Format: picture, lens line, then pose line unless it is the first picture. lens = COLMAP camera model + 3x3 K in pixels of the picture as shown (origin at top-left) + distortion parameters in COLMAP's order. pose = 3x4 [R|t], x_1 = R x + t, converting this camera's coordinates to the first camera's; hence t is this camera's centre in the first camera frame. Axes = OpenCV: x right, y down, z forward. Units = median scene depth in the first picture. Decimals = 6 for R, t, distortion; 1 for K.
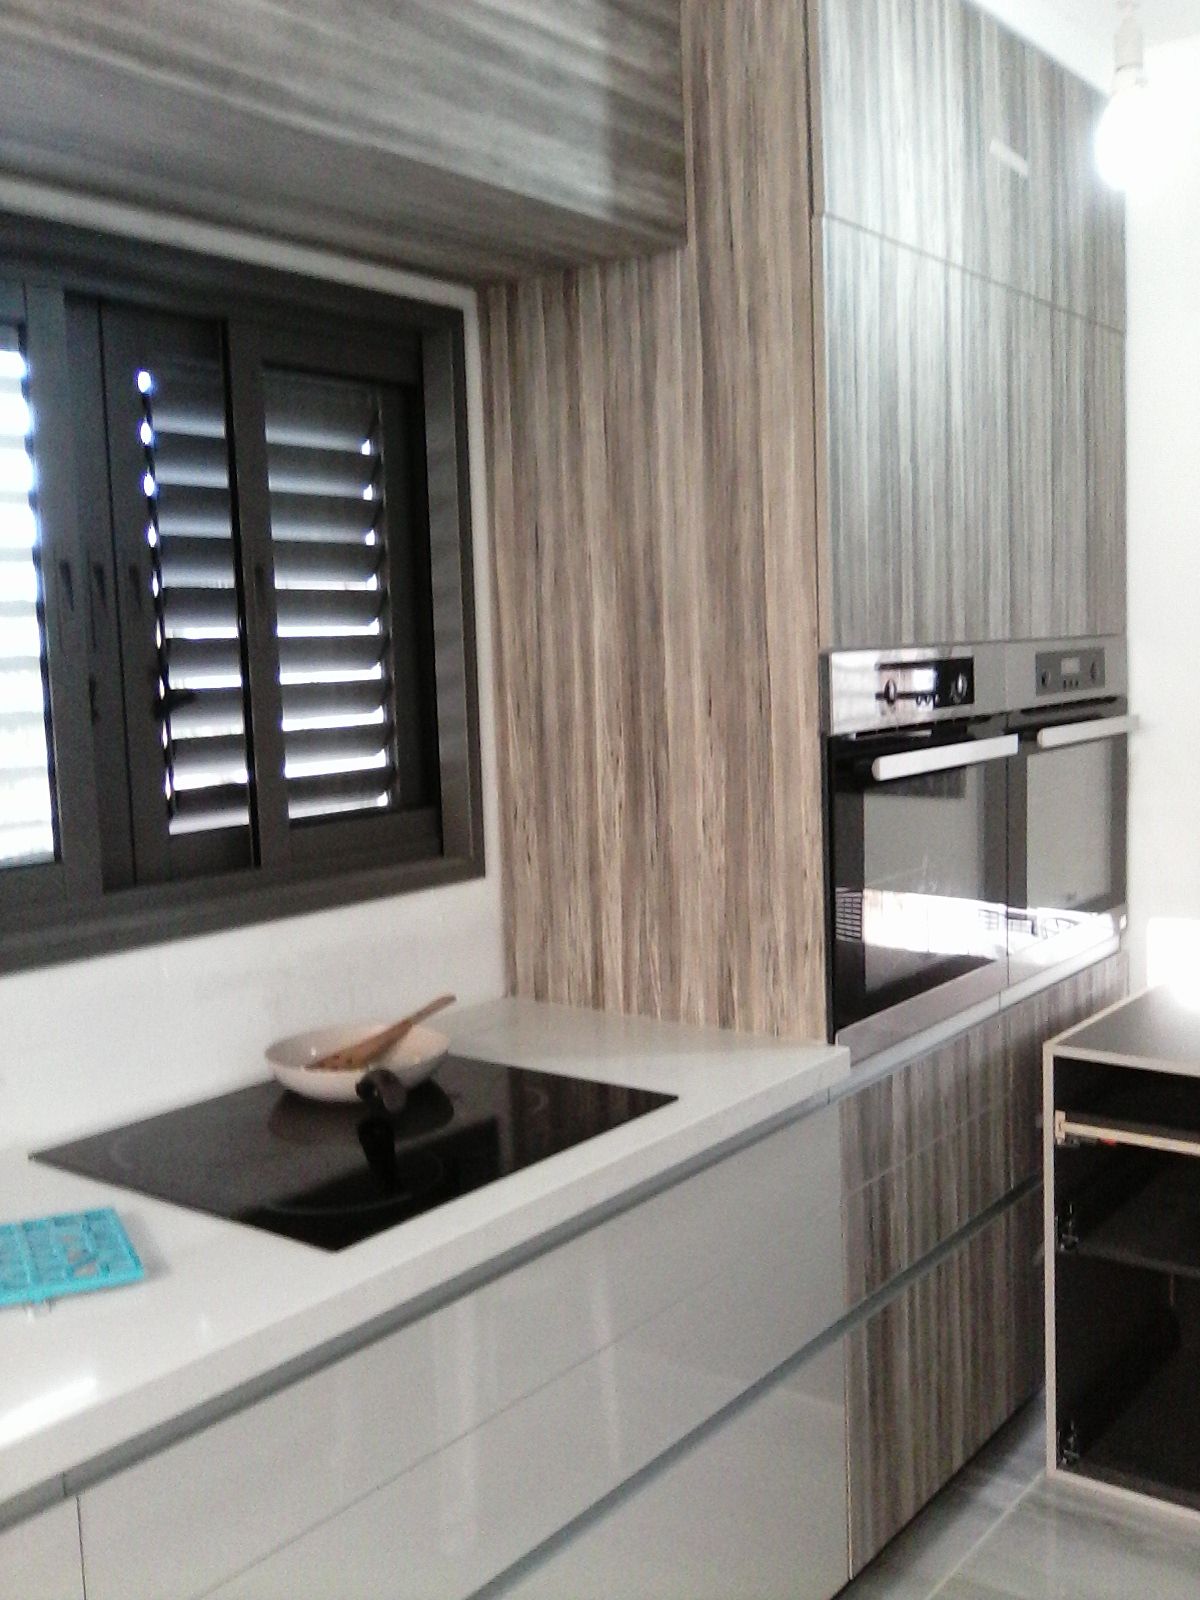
lens RADIAL K [[1537.9, 0, 600.0], [0, 1537.9, 800.0], [0, 0, 1]] dist [0.003144, -0.070590]
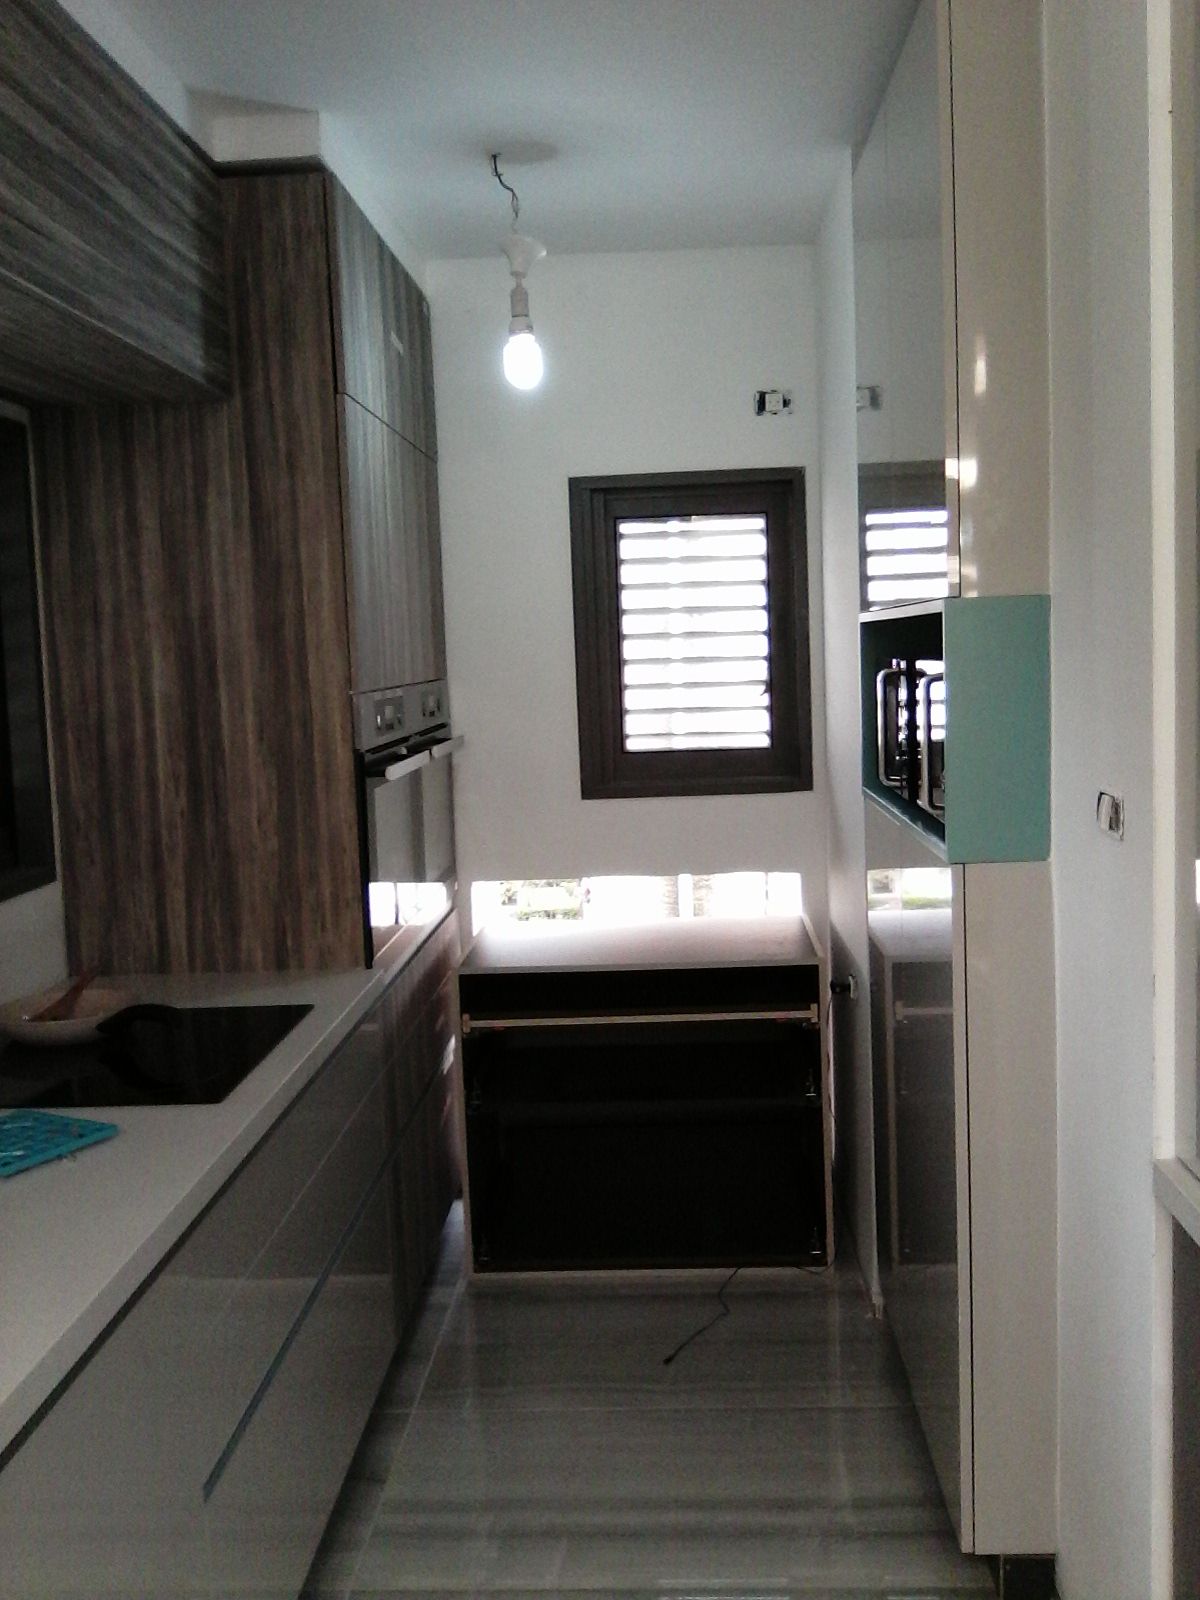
lens RADIAL K [[1537.9, 0, 600.0], [0, 1537.9, 800.0], [0, 0, 1]] dist [0.003144, -0.070590]
pose [[0.821325, -0.054727, 0.567829, -0.453205], [0.070127, 0.997524, -0.005293, 0.025055], [-0.566133, 0.044167, 0.823130, -0.287557]]
